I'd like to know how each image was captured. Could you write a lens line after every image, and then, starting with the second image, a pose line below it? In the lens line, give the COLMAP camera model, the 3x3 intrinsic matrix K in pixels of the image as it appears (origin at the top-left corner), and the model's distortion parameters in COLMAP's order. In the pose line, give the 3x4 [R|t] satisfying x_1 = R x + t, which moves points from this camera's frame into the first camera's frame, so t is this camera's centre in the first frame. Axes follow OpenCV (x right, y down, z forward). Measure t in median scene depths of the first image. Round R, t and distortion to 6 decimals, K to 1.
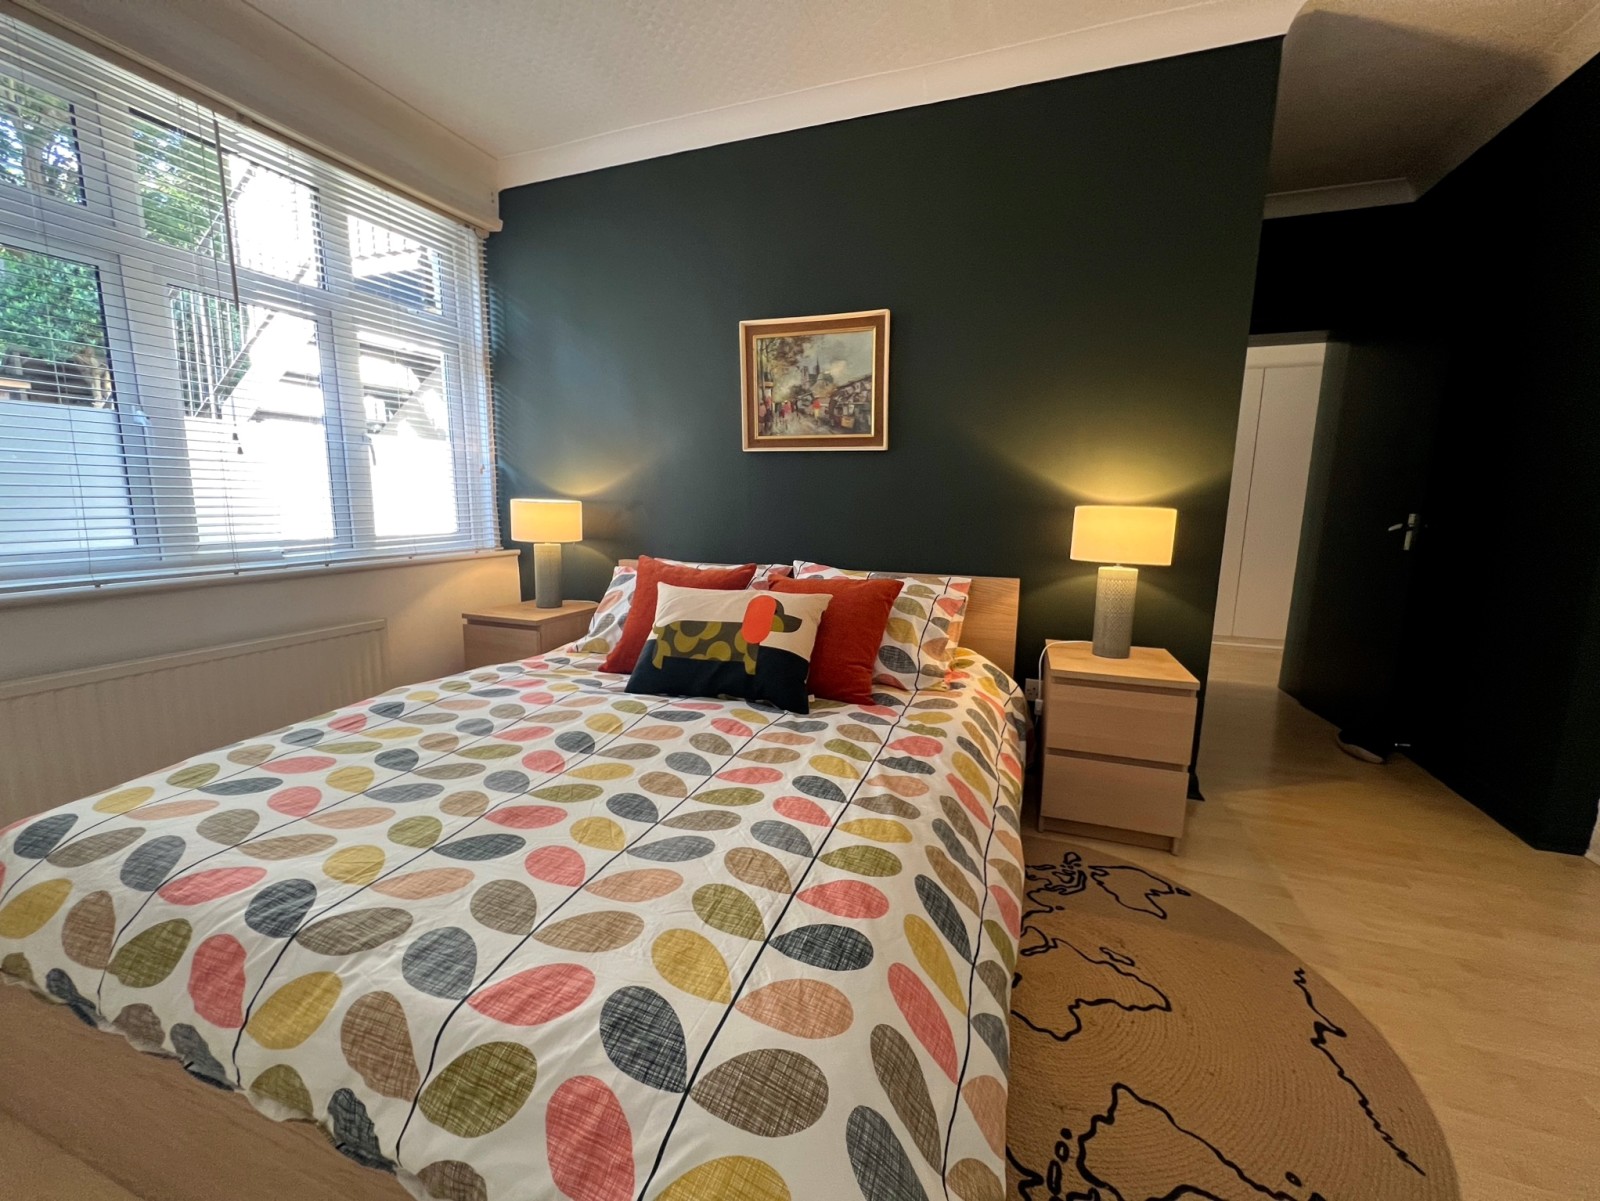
lens RADIAL K [[644.2, 0, 811.4], [0, 644.2, 598.0], [0, 0, 1]] dist [-0.000641, -0.000008]
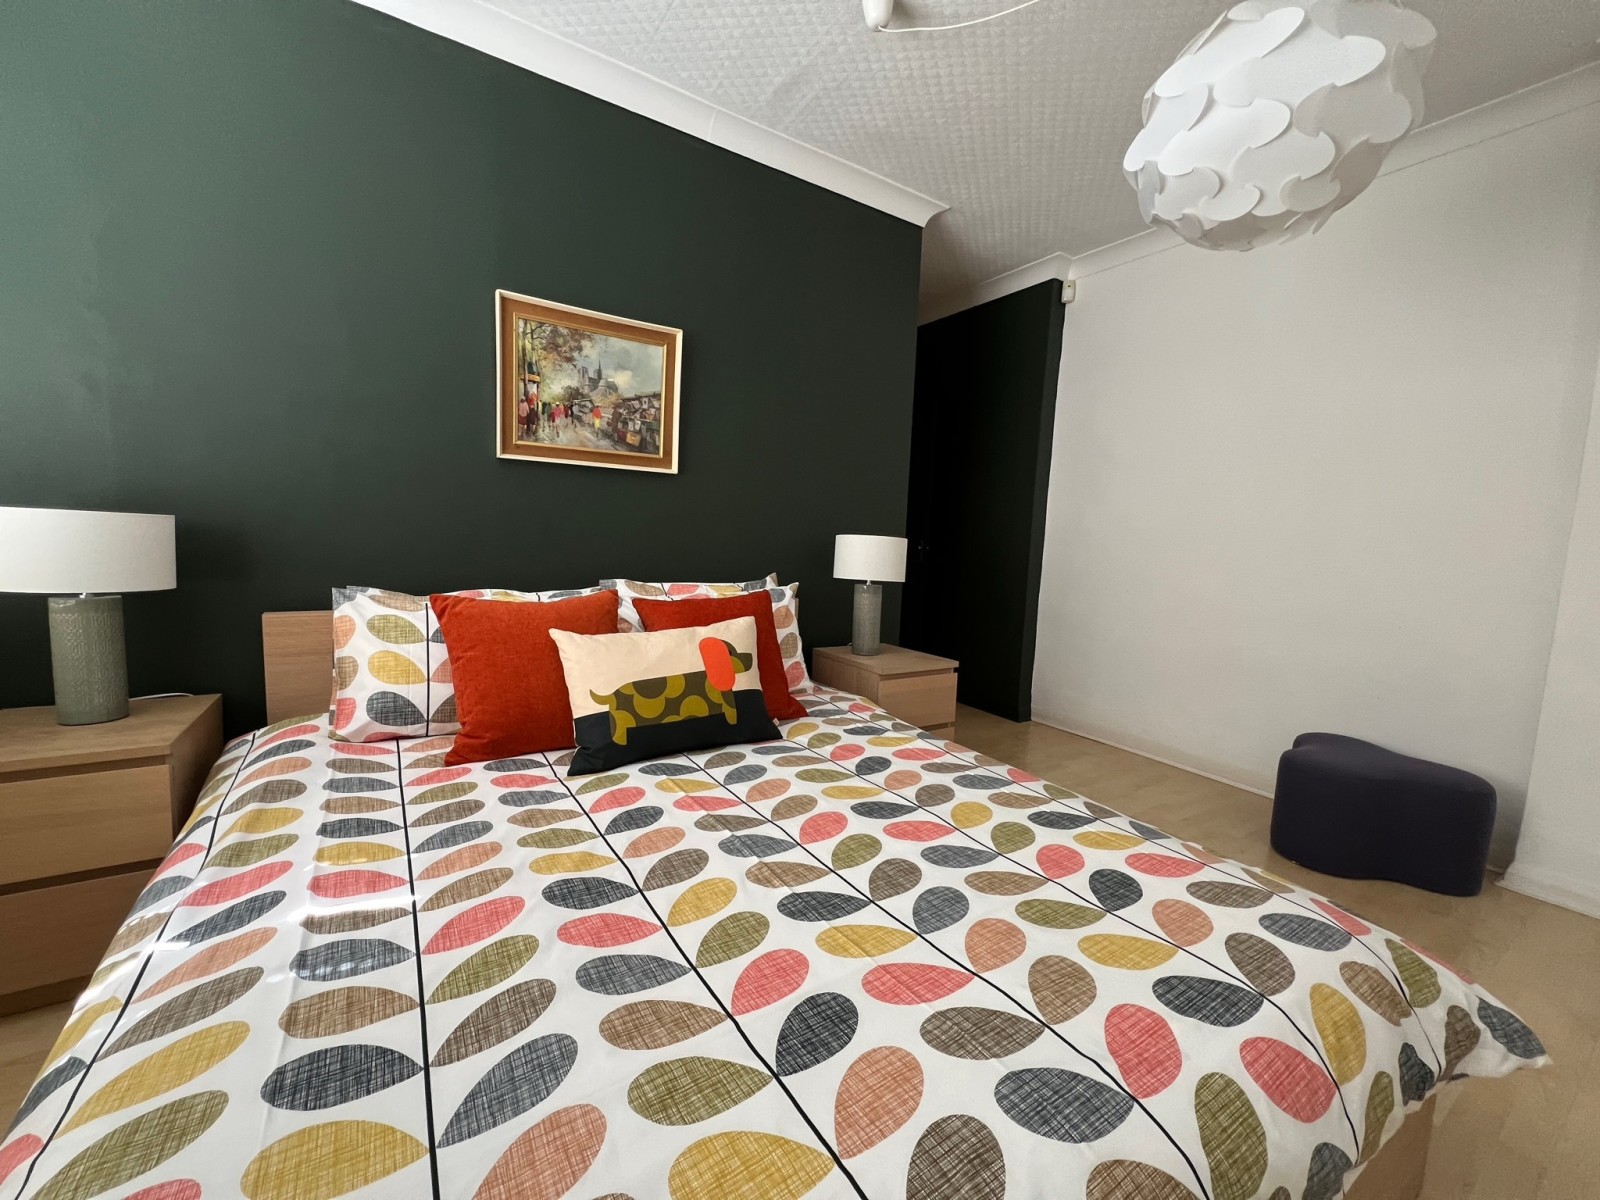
lens RADIAL K [[644.0, 0, 794.5], [0, 644.0, 587.4], [0, 0, 1]] dist [-0.000494, -0.000189]
pose [[0.609105, -0.056440, 0.791079, -0.533047], [0.089778, 0.995960, 0.001931, -0.047317], [-0.787992, 0.069845, 0.611711, 0.284932]]
